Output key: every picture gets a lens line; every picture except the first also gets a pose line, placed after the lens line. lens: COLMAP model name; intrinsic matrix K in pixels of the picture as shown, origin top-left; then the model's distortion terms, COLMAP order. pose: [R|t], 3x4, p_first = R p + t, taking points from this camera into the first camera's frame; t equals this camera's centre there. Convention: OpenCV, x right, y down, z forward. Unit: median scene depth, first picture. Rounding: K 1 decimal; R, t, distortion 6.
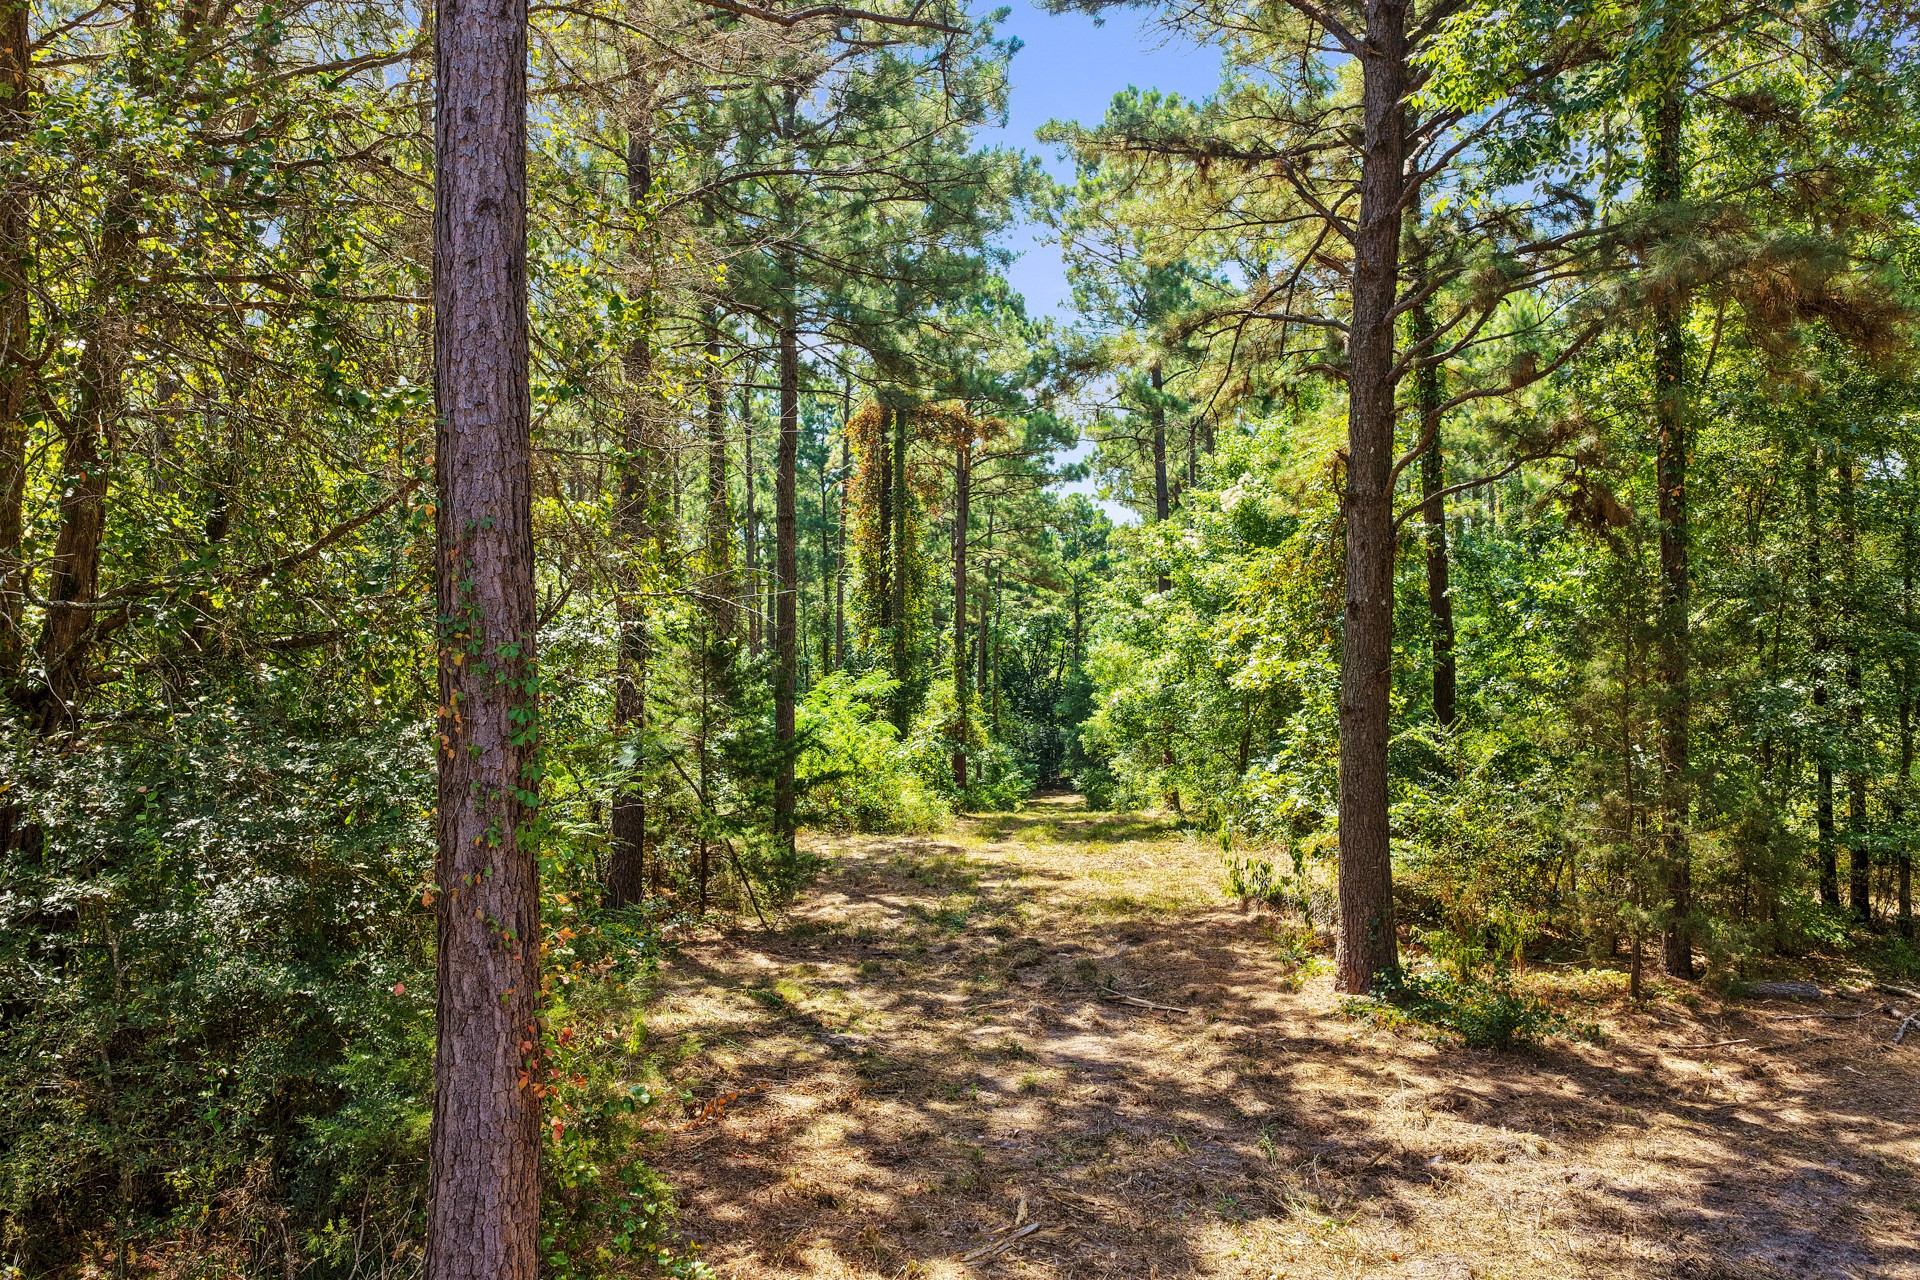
lens RADIAL K [[1549.2, 0, 960.0], [0, 1549.2, 640.0], [0, 0, 1]] dist [0.000053, -0.000025]
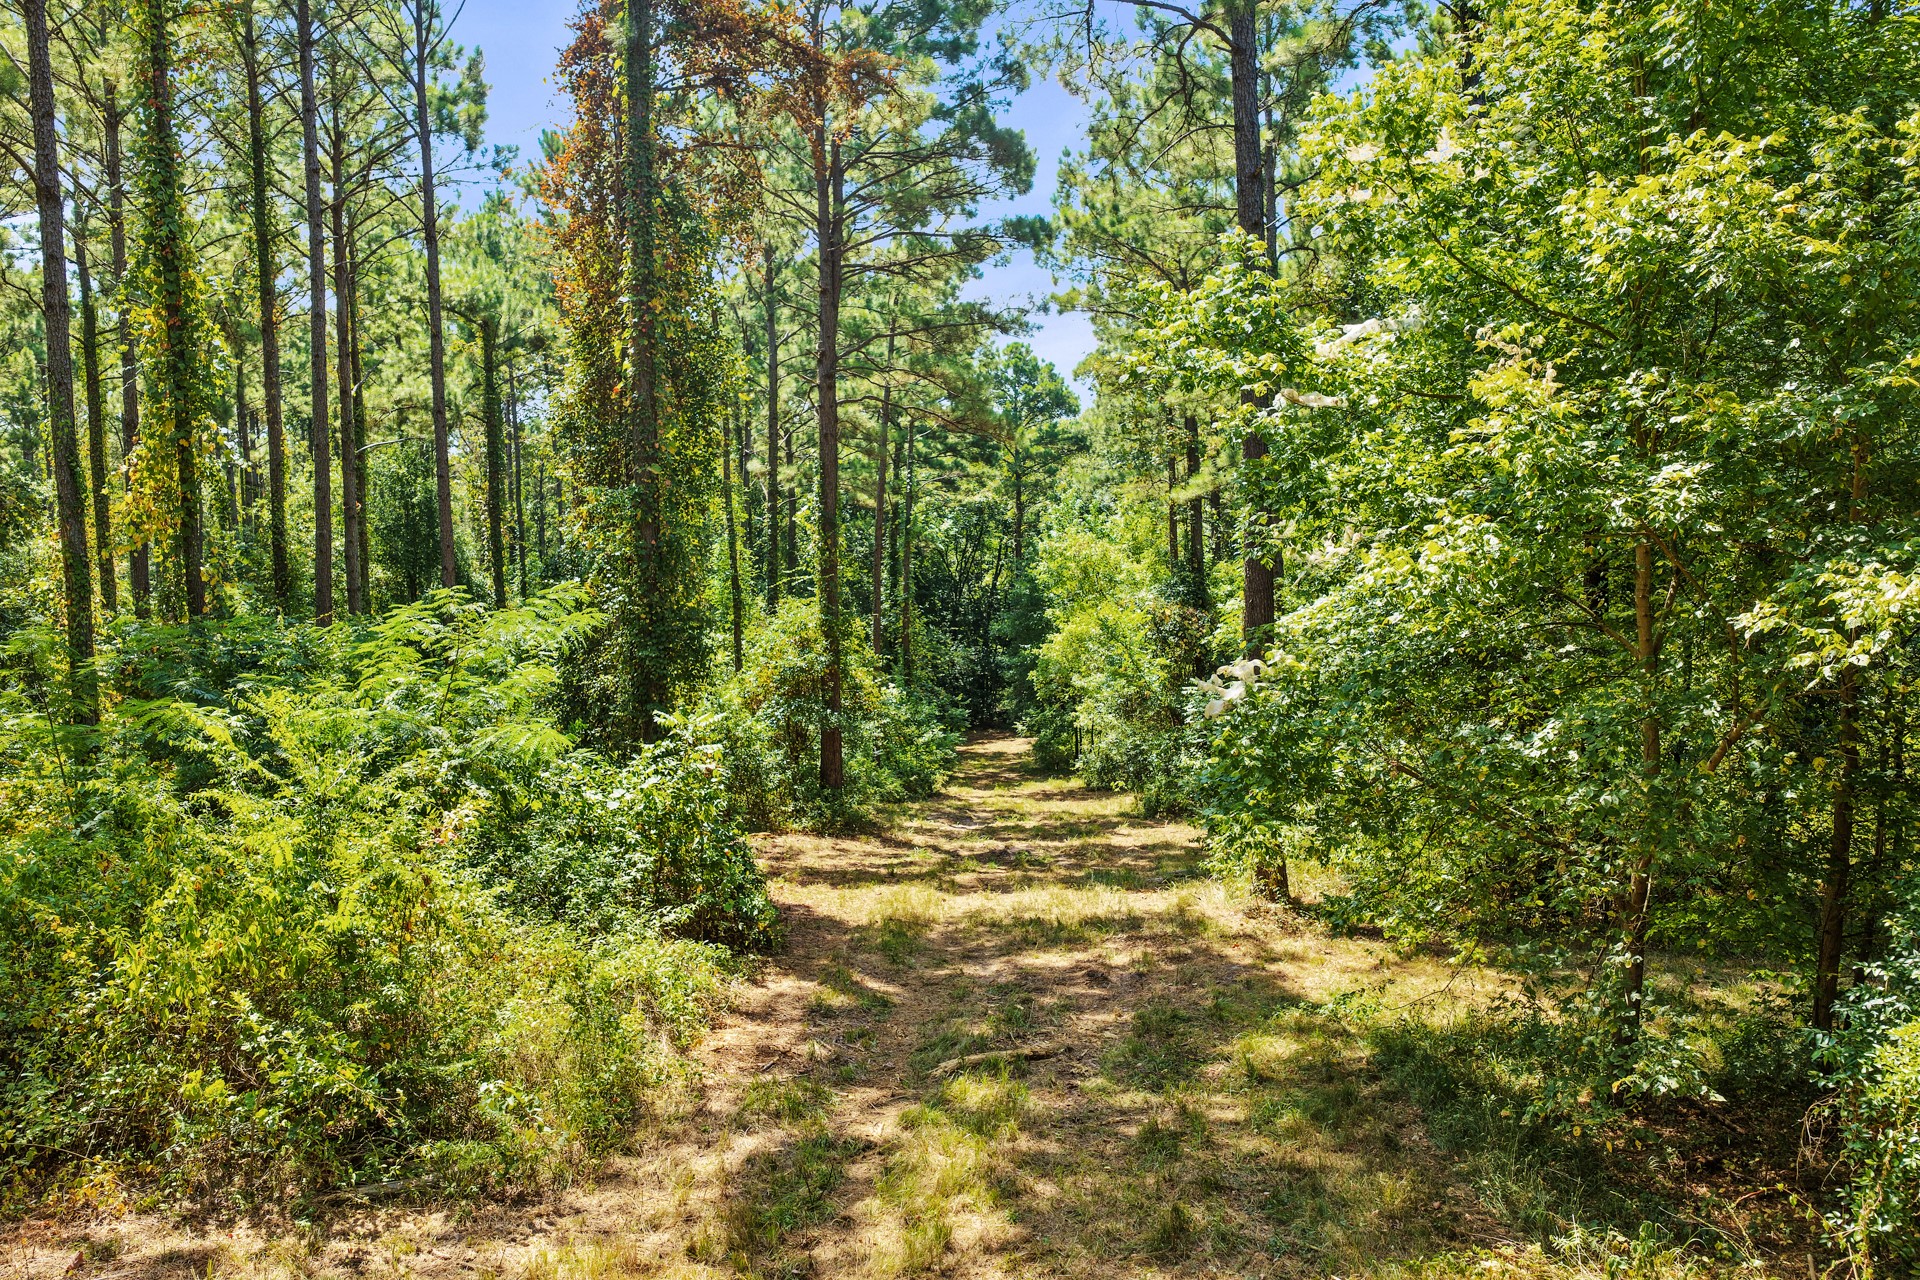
lens RADIAL K [[1548.3, 0, 960.0], [0, 1548.3, 640.0], [0, 0, 1]] dist [0.000137, -0.000004]
pose [[0.998972, -0.012757, 0.043489, 0.014079], [0.010057, 0.998042, 0.061740, 0.004377], [-0.044192, -0.061239, 0.997144, 0.263328]]
